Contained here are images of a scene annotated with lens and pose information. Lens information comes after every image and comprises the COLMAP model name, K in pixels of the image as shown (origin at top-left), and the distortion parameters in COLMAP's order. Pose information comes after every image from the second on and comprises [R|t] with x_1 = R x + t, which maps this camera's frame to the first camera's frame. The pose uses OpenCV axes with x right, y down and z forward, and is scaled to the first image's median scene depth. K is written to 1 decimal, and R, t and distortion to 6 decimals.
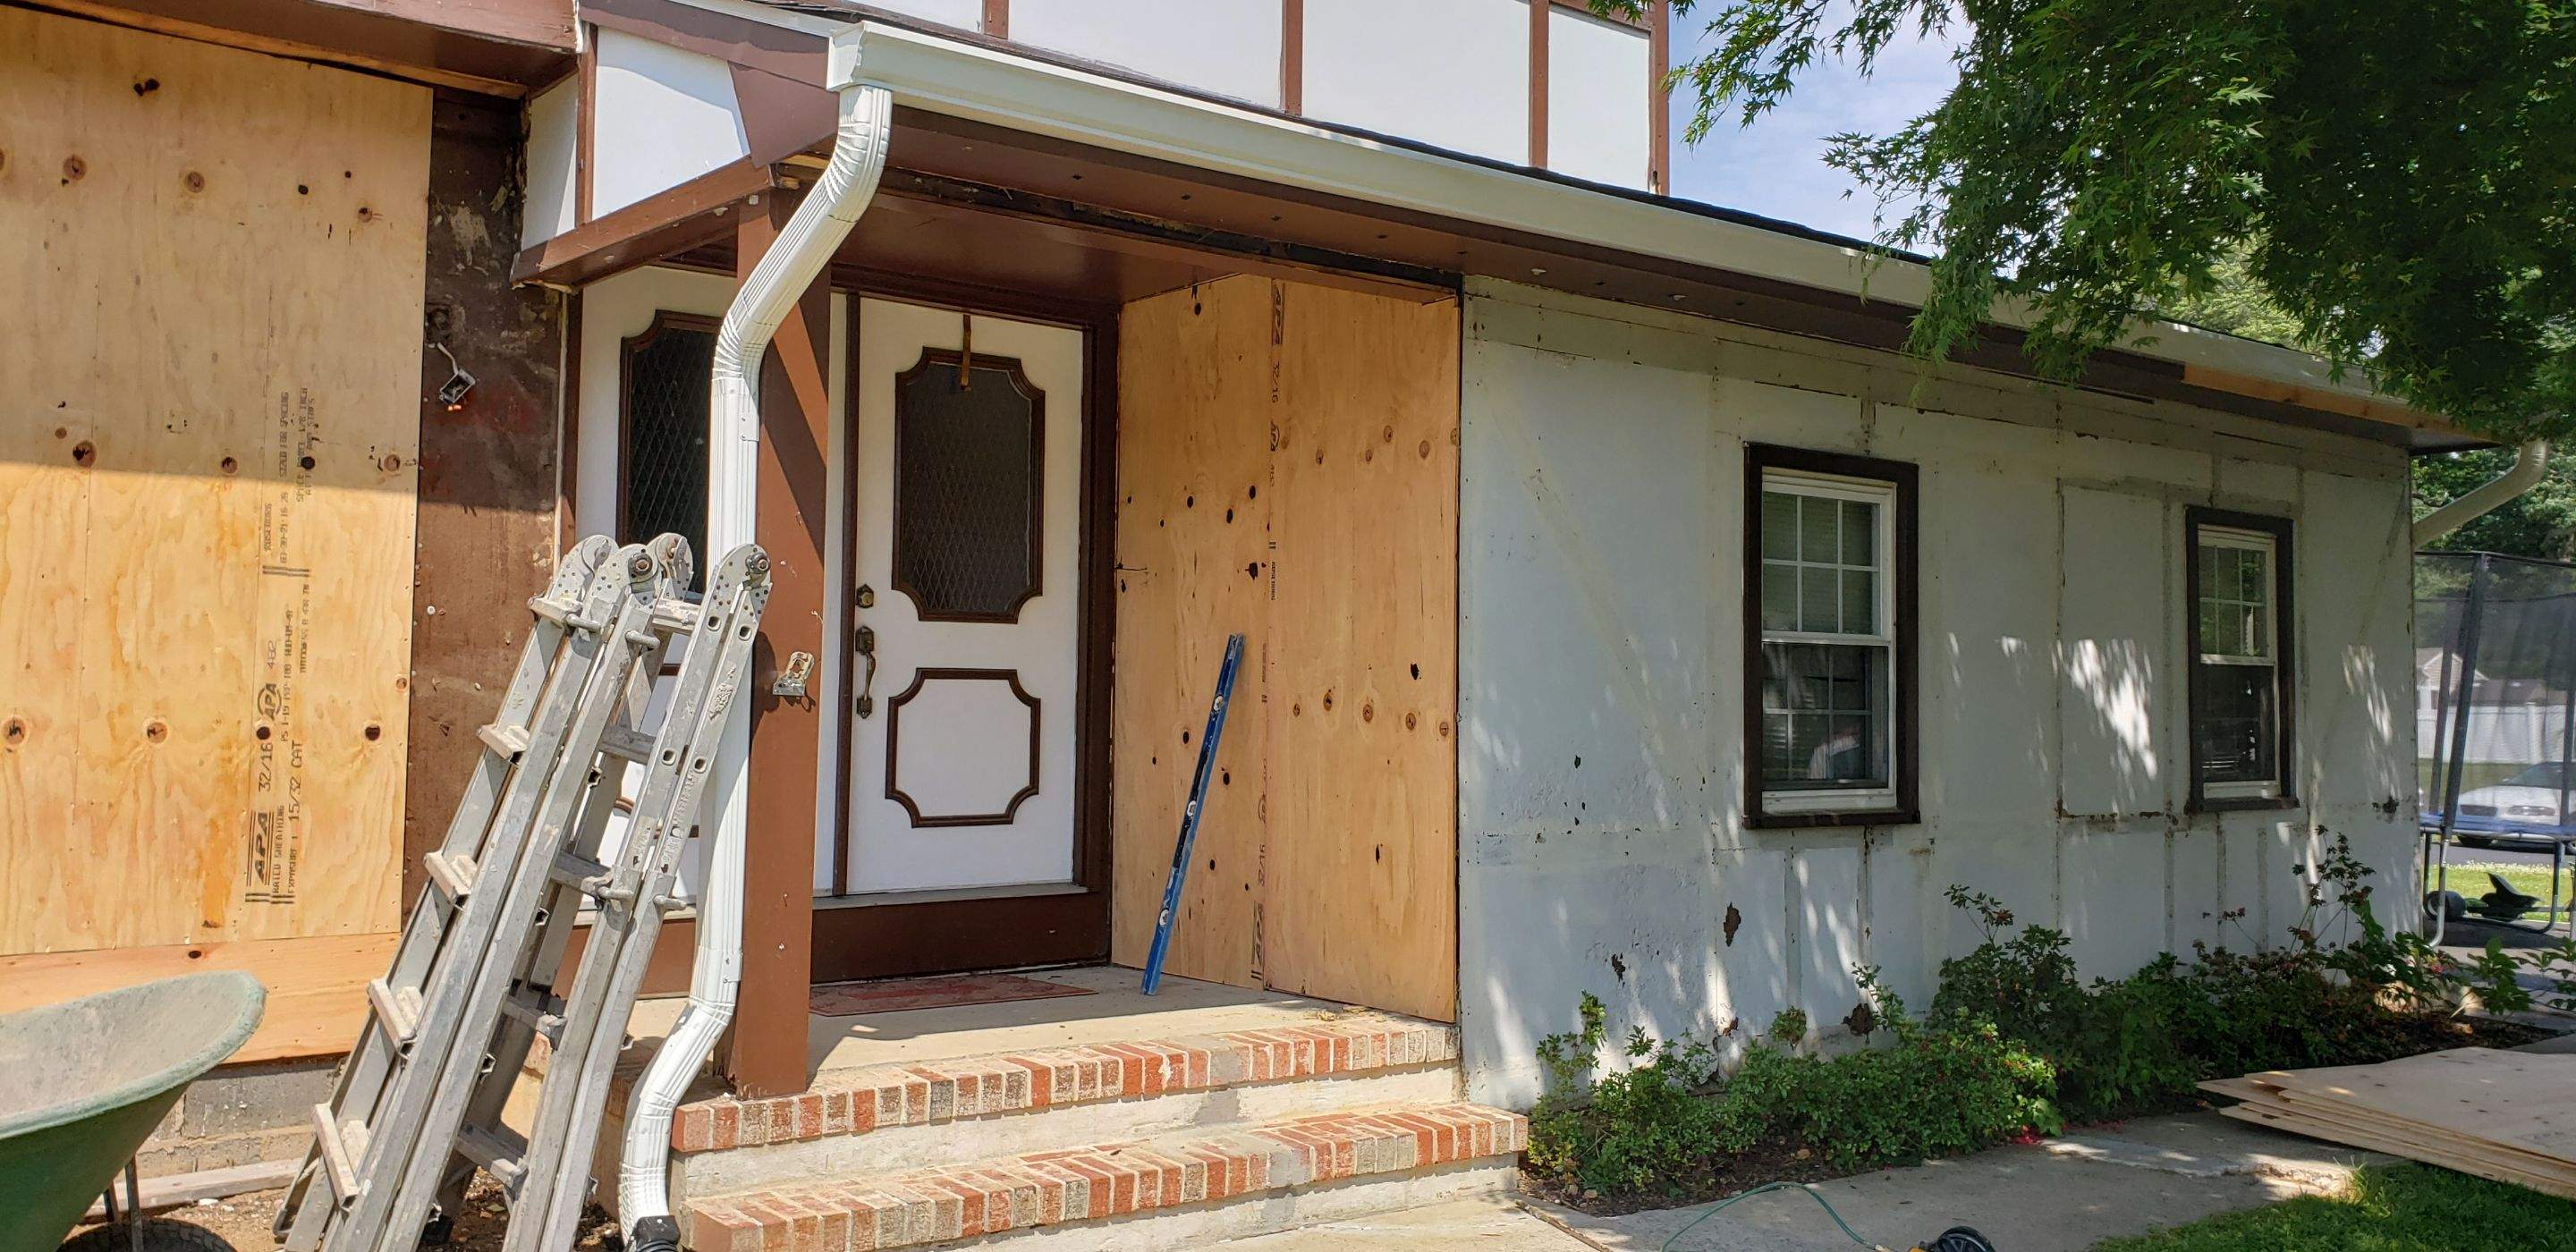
lens RADIAL K [[2051.5, 0, 1291.7], [0, 2051.5, 590.7], [0, 0, 1]] dist [0.107219, -0.221627]
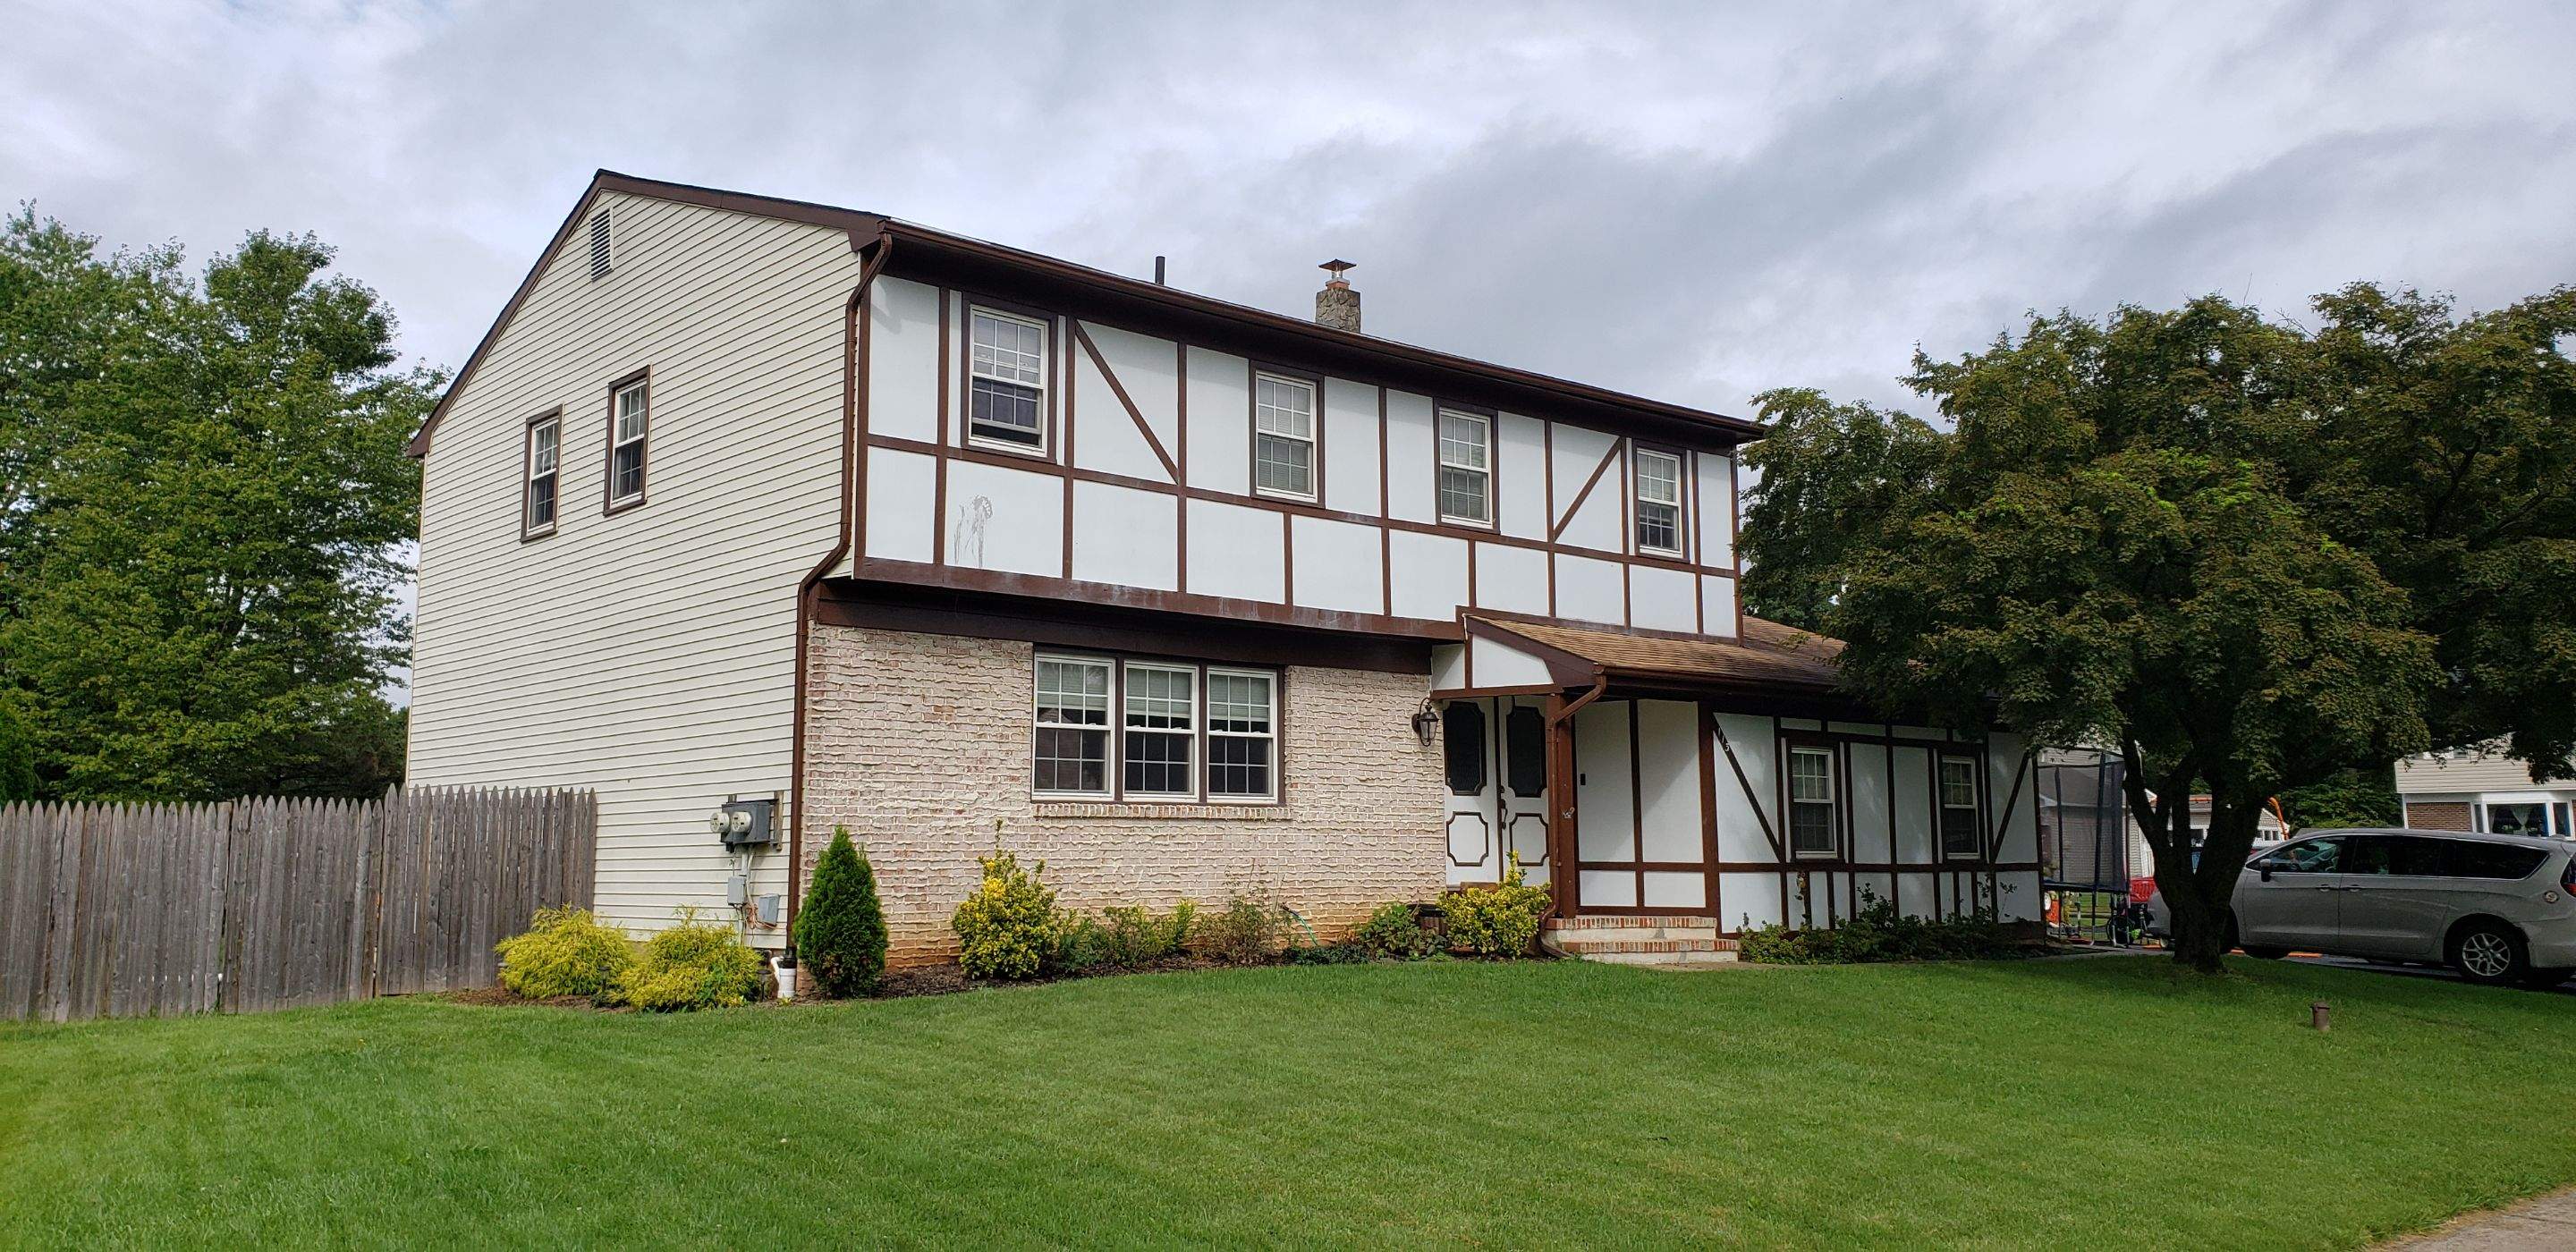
lens RADIAL K [[1946.1, 0, 1245.8], [0, 1946.1, 577.2], [0, 0, 1]] dist [0.093593, -0.088598]
pose [[0.999745, -0.010451, 0.020004, -0.648556], [0.012161, 0.996100, -0.087385, -0.063248], [-0.019013, 0.087606, 0.995974, -1.944572]]
